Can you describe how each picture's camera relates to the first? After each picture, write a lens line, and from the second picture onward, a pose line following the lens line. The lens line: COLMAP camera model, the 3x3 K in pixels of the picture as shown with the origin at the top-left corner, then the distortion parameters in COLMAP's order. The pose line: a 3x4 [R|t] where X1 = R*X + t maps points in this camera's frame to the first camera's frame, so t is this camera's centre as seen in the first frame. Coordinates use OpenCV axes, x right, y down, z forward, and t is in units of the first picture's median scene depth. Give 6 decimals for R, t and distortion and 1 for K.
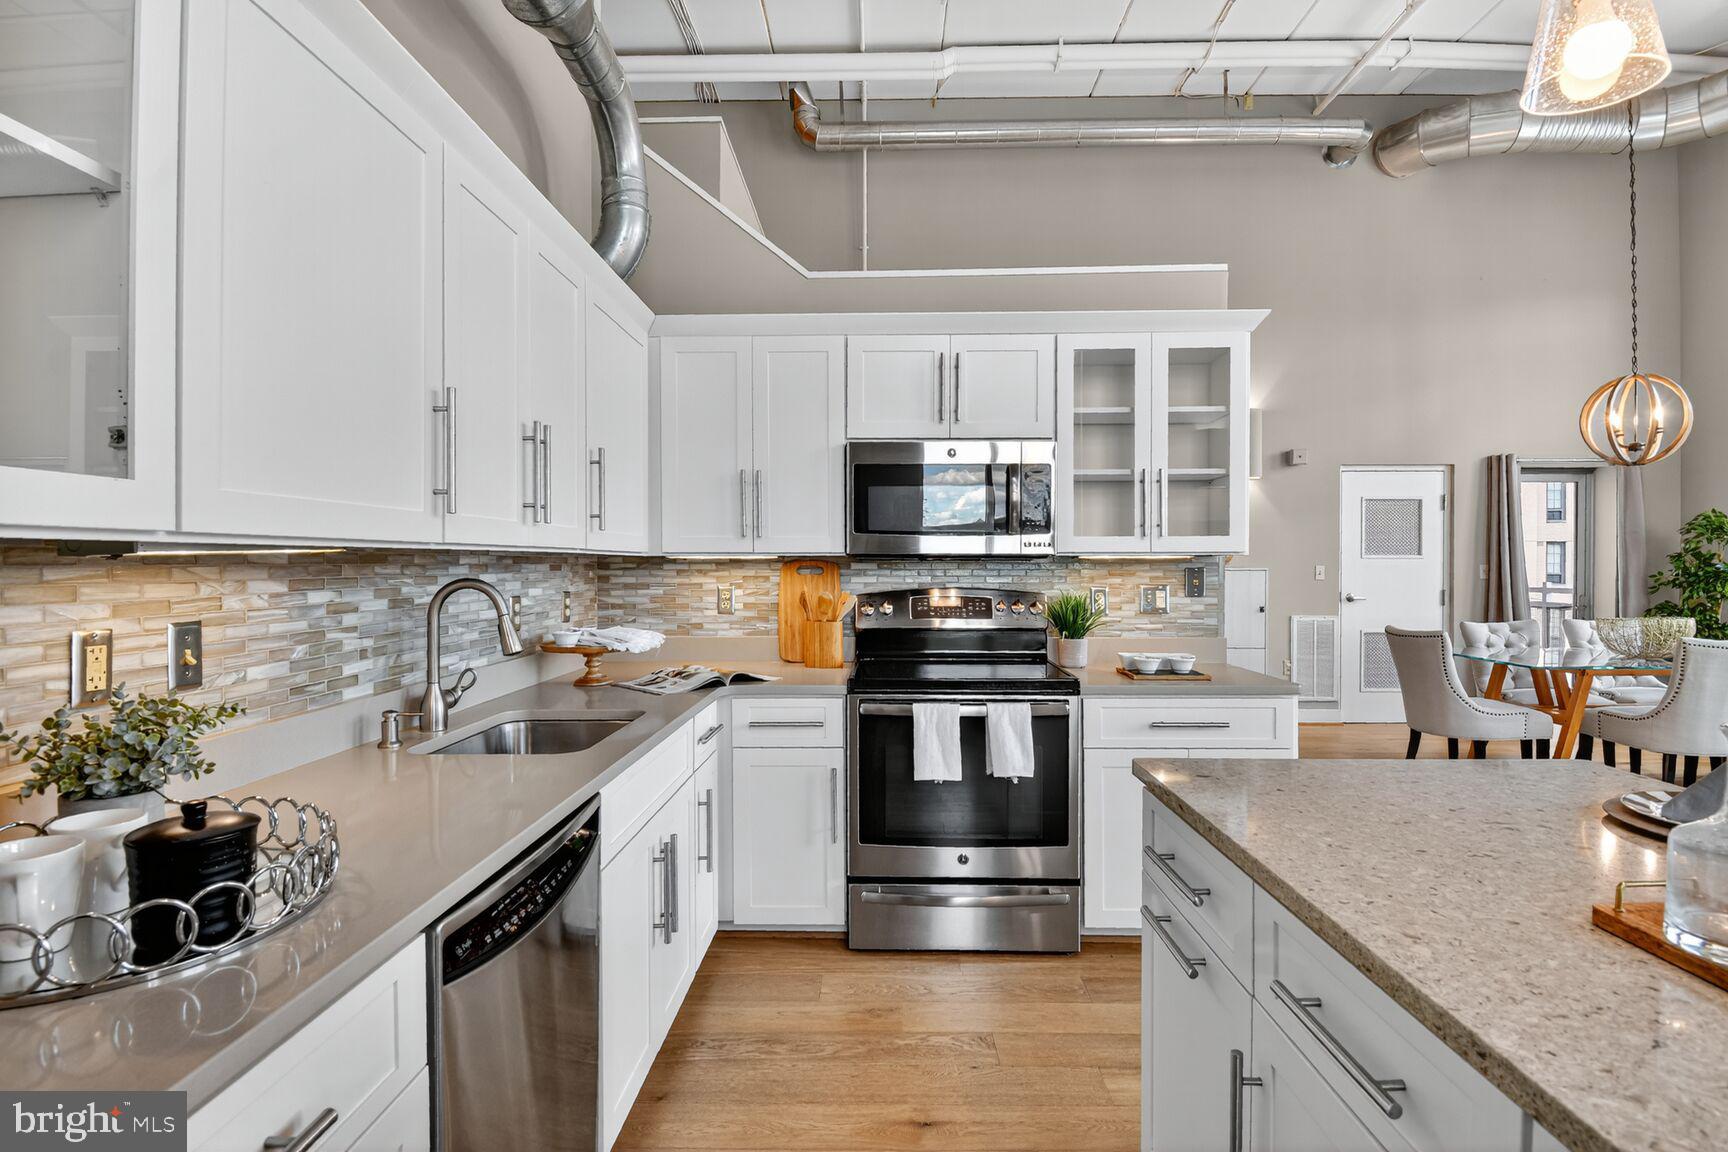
lens RADIAL K [[797.2, 0, 893.5], [0, 797.2, 610.0], [0, 0, 1]] dist [-0.016608, -0.005858]
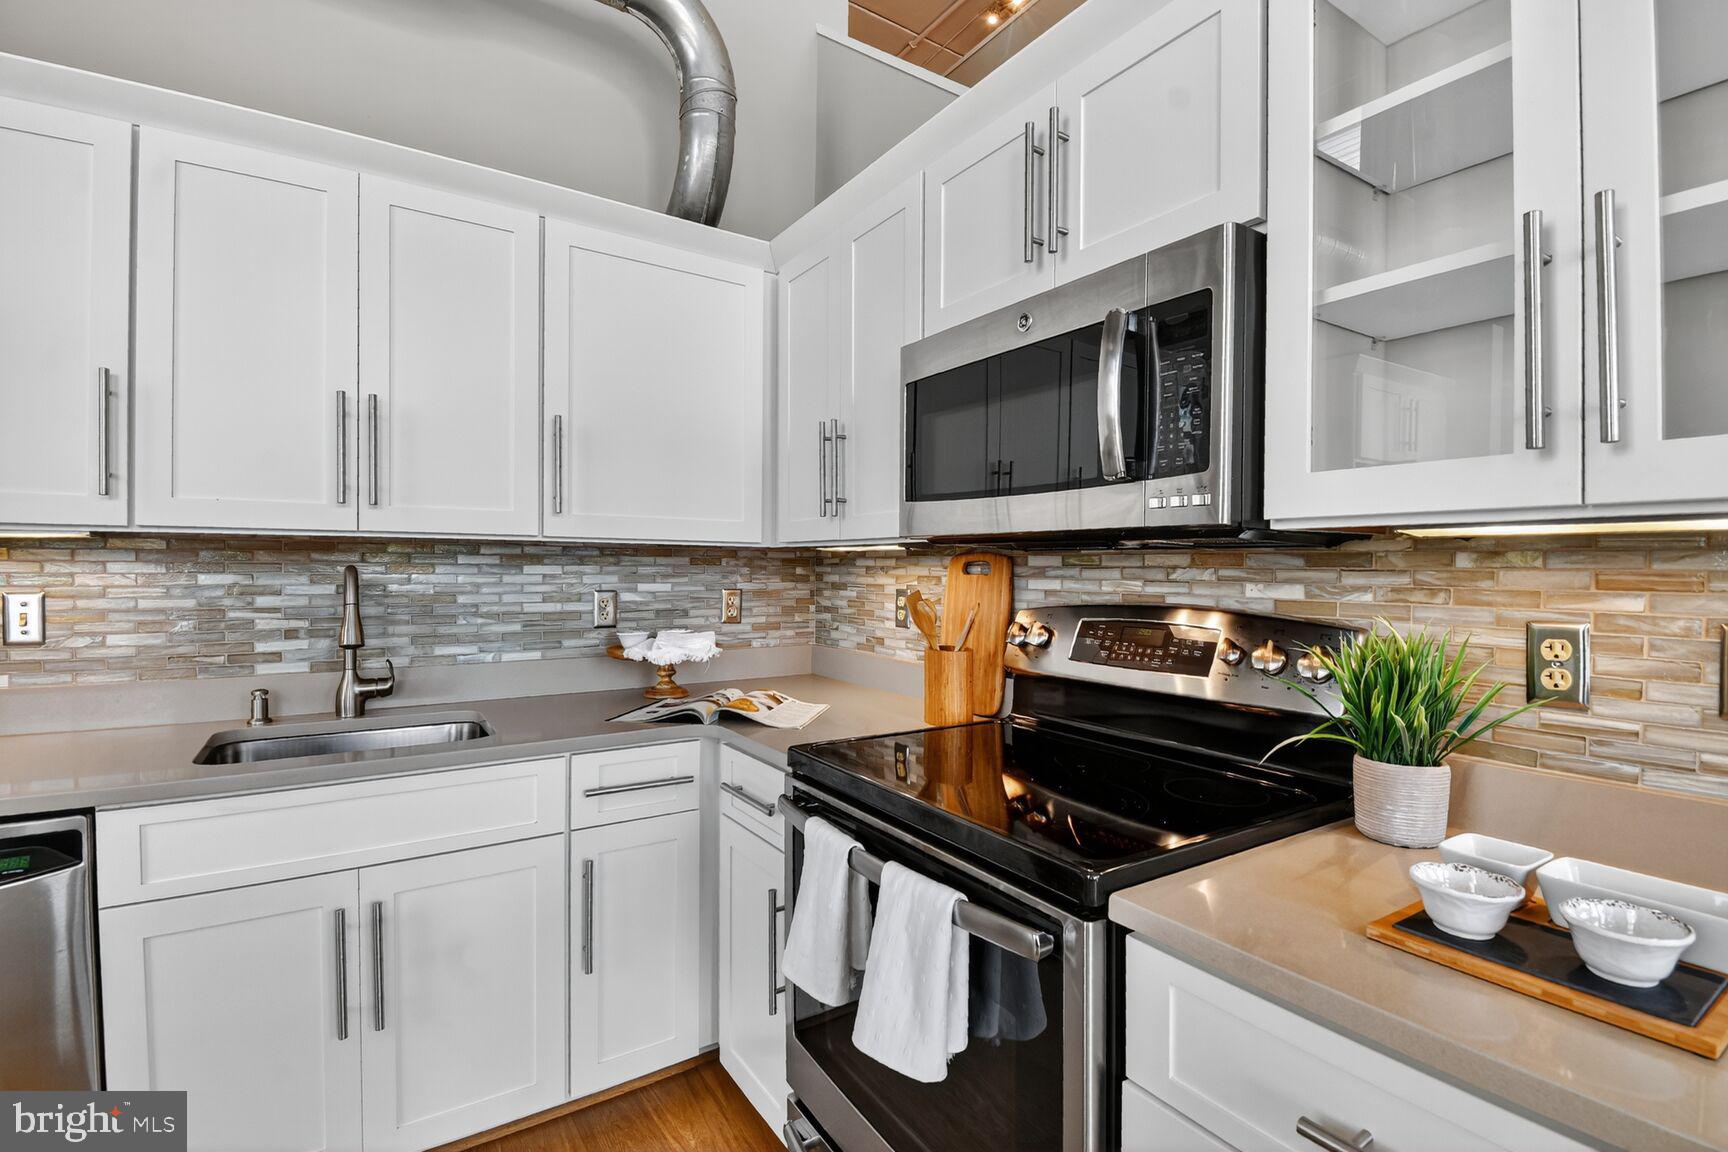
lens RADIAL K [[797.2, 0, 875.6], [0, 797.2, 574.9], [0, 0, 1]] dist [-0.016608, -0.005858]
pose [[0.562598, 0.012244, -0.826640, 0.370800], [-0.055781, 0.998174, -0.023179, -0.024772], [0.824847, 0.059151, 0.562253, 0.580644]]
